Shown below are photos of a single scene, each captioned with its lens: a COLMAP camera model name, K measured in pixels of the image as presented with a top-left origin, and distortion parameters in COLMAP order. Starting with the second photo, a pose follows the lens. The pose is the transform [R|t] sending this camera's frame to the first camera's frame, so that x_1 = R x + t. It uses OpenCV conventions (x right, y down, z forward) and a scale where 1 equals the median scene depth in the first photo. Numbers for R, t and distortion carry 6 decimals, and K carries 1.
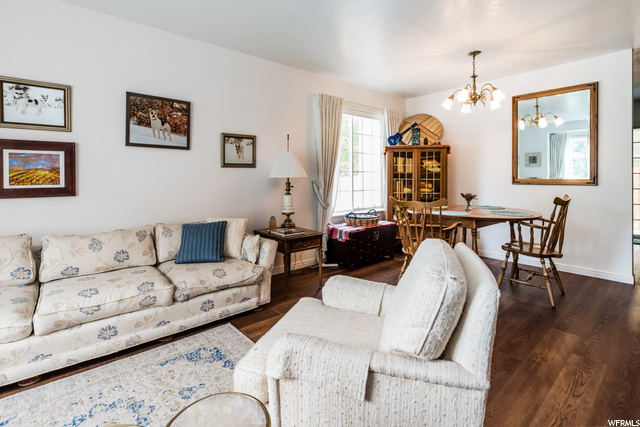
lens RADIAL K [[306.0, 0, 327.9], [0, 306.0, 179.5], [0, 0, 1]] dist [-0.003543, 0.000230]
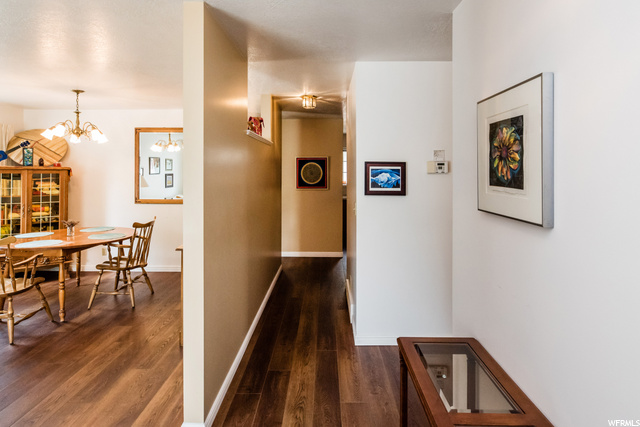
lens RADIAL K [[325.3, 0, 328.3], [0, 325.3, 175.1], [0, 0, 1]] dist [0.004103, 0.000540]
pose [[0.663867, 0.001830, 0.747848, 0.205330], [-0.009257, 0.999941, 0.005770, -0.129714], [-0.747793, -0.010753, 0.663845, -0.437902]]
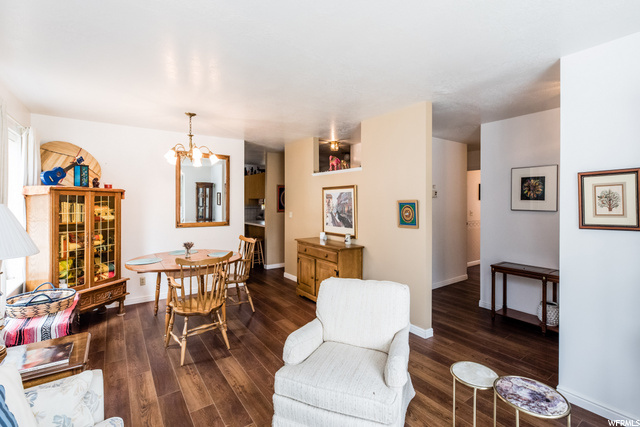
lens RADIAL K [[306.0, 0, 332.1], [0, 306.0, 205.7], [0, 0, 1]] dist [-0.003543, 0.000230]
pose [[0.060677, -0.008386, 0.998122, -0.594800], [-0.004200, 0.999954, 0.008656, -0.096816], [-0.998149, -0.004717, 0.060639, 0.429904]]
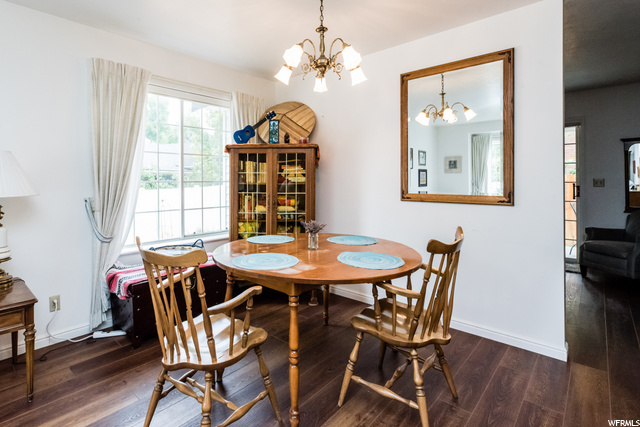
lens RADIAL K [[306.0, 0, 300.5], [0, 306.0, 180.7], [0, 0, 1]] dist [-0.003543, 0.000230]
pose [[0.996510, 0.000277, 0.083475, 0.387527], [0.000237, 0.999981, -0.006146, -0.031922], [-0.083475, 0.006145, 0.996491, 0.400226]]
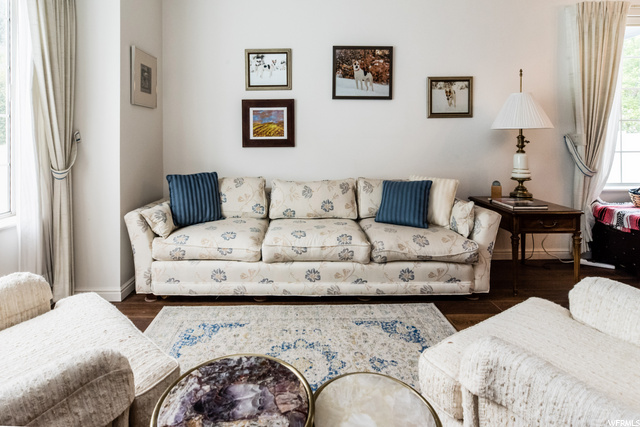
lens RADIAL K [[348.1, 0, 298.5], [0, 348.1, 140.1], [0, 0, 1]] dist [-0.001744, -0.001724]
pose [[0.751569, 0.002562, -0.659649, 0.017449], [-0.001431, 0.999996, 0.002254, 0.018890], [0.659652, -0.000750, 0.751570, 0.038326]]
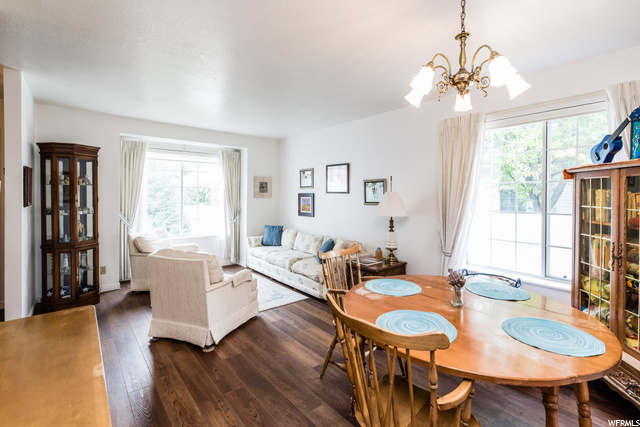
lens RADIAL K [[306.0, 0, 304.7], [0, 306.0, 193.0], [0, 0, 1]] dist [-0.003543, 0.000230]
pose [[-0.088143, 0.002374, -0.996105, 1.012856], [-0.005565, 0.999980, 0.002875, -0.092170], [0.996092, 0.005796, -0.088128, 0.815878]]
